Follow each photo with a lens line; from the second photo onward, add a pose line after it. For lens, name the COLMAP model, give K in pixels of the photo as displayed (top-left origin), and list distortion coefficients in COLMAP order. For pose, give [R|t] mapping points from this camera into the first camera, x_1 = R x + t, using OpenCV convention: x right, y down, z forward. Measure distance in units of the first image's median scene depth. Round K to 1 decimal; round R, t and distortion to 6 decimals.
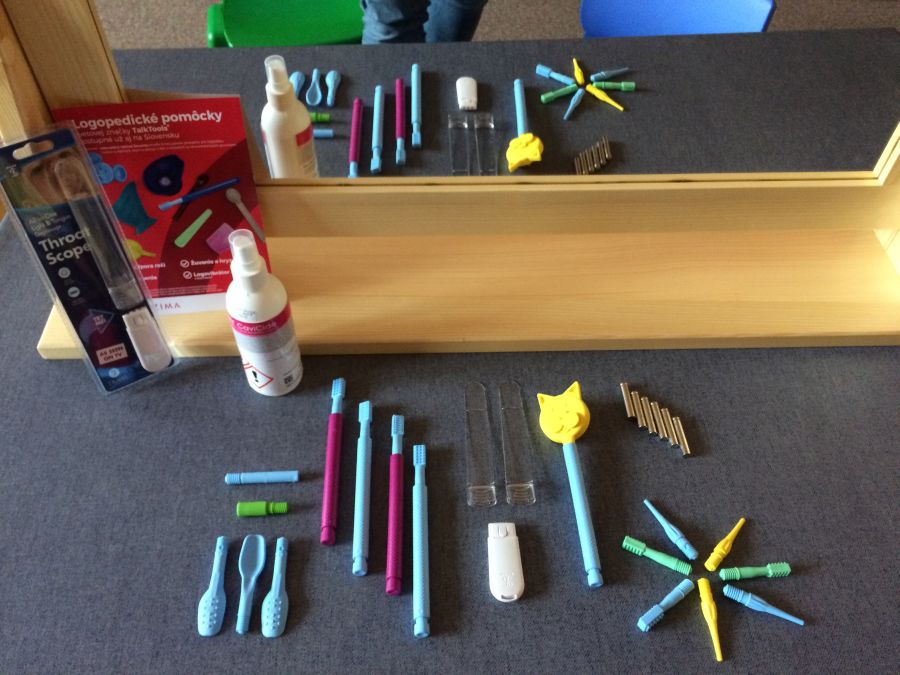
lens RADIAL K [[771.7, 0, 452.2], [0, 771.7, 336.2], [0, 0, 1]] dist [0.082294, -0.128514]
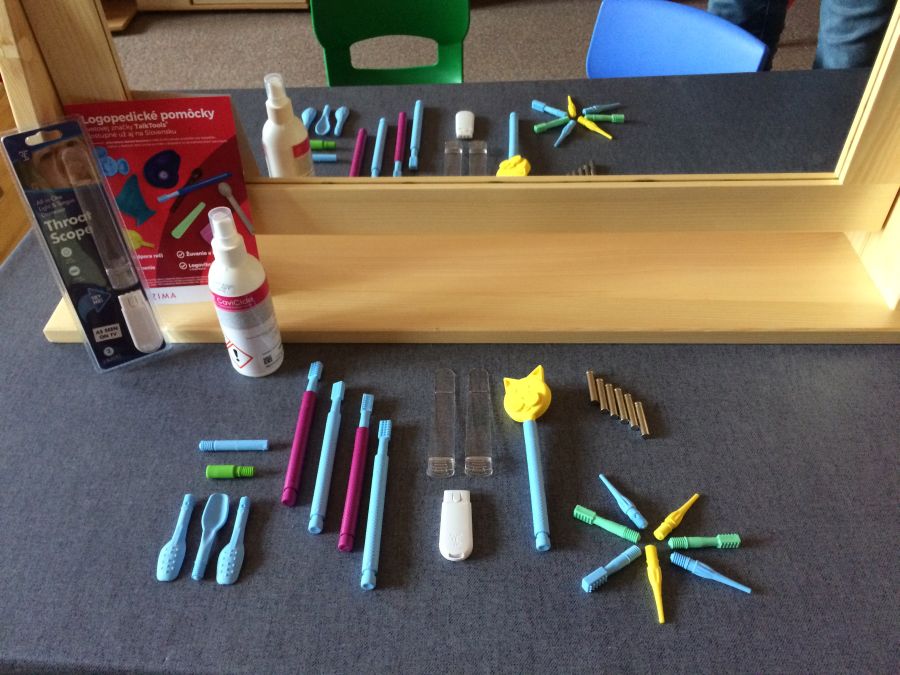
lens RADIAL K [[771.7, 0, 453.1], [0, 771.7, 335.7], [0, 0, 1]] dist [0.082294, -0.128514]
pose [[0.997720, 0.012920, -0.066236, 0.118715], [-0.020181, 0.993709, -0.110159, 0.143640], [0.064396, 0.111245, 0.991704, -0.040926]]
